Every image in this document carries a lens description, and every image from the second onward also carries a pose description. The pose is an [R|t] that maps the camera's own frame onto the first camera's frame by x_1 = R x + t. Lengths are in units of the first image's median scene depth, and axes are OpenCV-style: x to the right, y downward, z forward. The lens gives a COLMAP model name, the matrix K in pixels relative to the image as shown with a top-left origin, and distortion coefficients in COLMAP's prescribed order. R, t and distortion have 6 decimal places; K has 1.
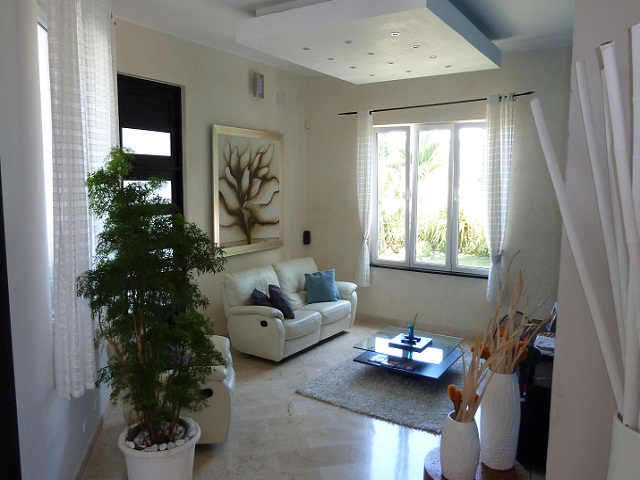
lens RADIAL K [[499.7, 0, 319.8], [0, 499.7, 235.2], [0, 0, 1]] dist [0.066649, 0.000768]
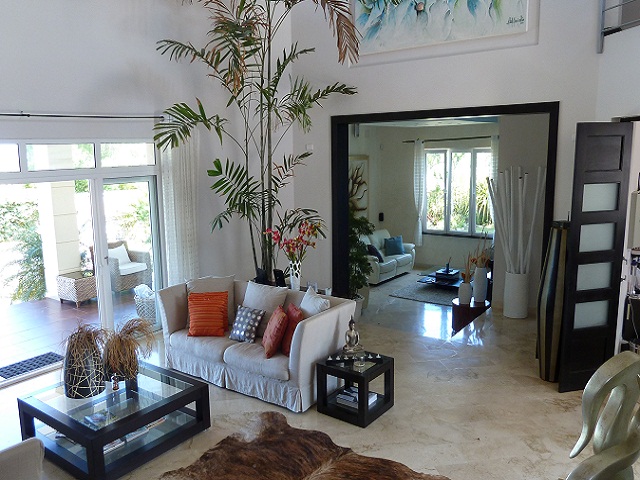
lens RADIAL K [[499.7, 0, 318.6], [0, 499.7, 244.0], [0, 0, 1]] dist [0.066649, 0.000768]
pose [[0.997213, -0.017909, -0.072431, -0.130824], [0.022995, 0.997282, 0.070001, -0.030096], [0.070980, -0.071471, 0.994914, -0.723800]]
